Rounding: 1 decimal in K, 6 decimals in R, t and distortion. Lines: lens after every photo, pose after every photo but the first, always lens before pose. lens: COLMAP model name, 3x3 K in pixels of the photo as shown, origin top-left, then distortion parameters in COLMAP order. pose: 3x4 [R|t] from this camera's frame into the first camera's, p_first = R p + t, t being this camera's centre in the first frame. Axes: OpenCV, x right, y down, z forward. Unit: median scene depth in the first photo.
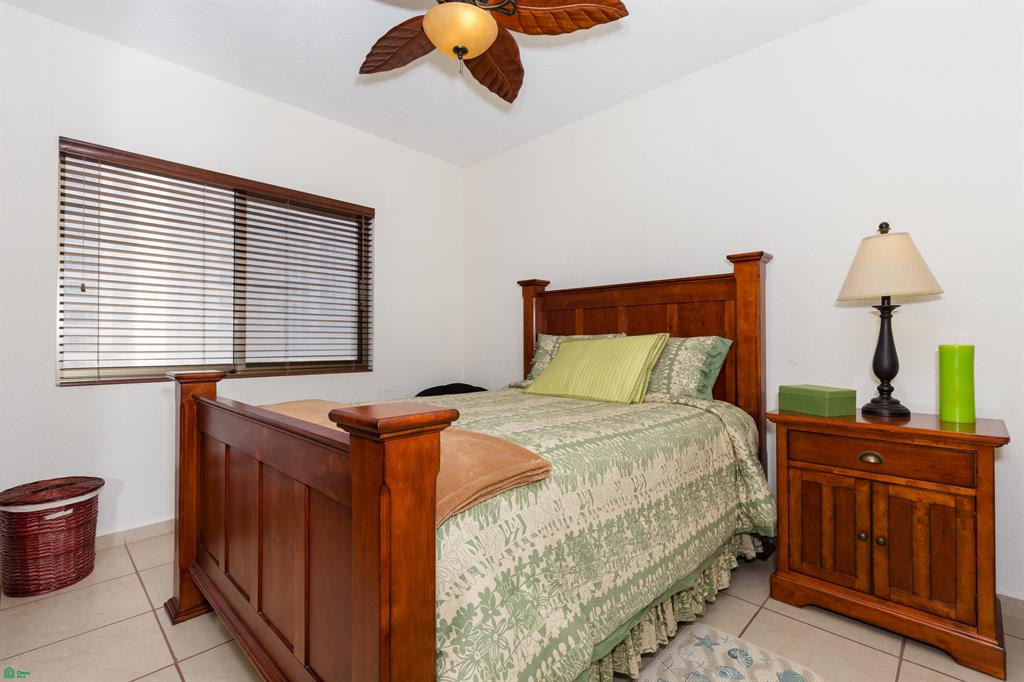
lens RADIAL K [[463.3, 0, 506.9], [0, 463.3, 339.9], [0, 0, 1]] dist [0.008494, -0.001803]
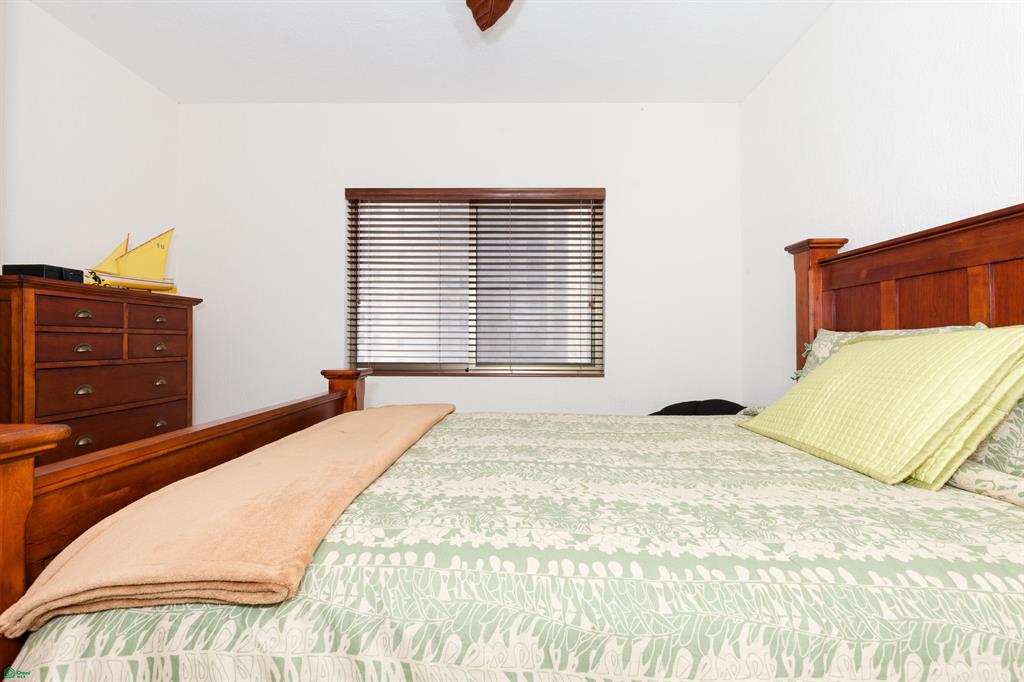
lens RADIAL K [[463.3, 0, 510.3], [0, 463.3, 337.0], [0, 0, 1]] dist [0.008494, -0.001803]
pose [[0.686756, -0.008960, -0.726833, 0.269225], [0.002854, 0.999950, -0.009631, 0.002071], [0.726883, 0.004540, 0.686747, 0.348787]]
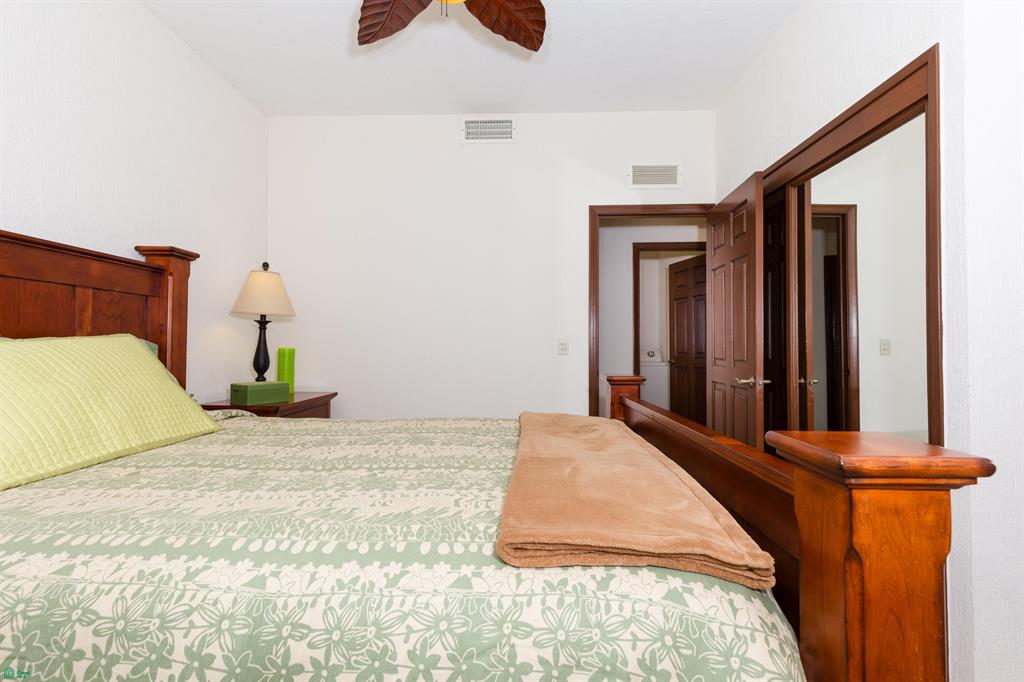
lens RADIAL K [[463.3, 0, 513.6], [0, 463.3, 339.2], [0, 0, 1]] dist [0.008494, -0.001803]
pose [[-0.684564, 0.008265, 0.728906, -0.452197], [-0.005390, 0.999851, -0.016399, 0.000562], [-0.728933, -0.015155, -0.684417, 0.870457]]
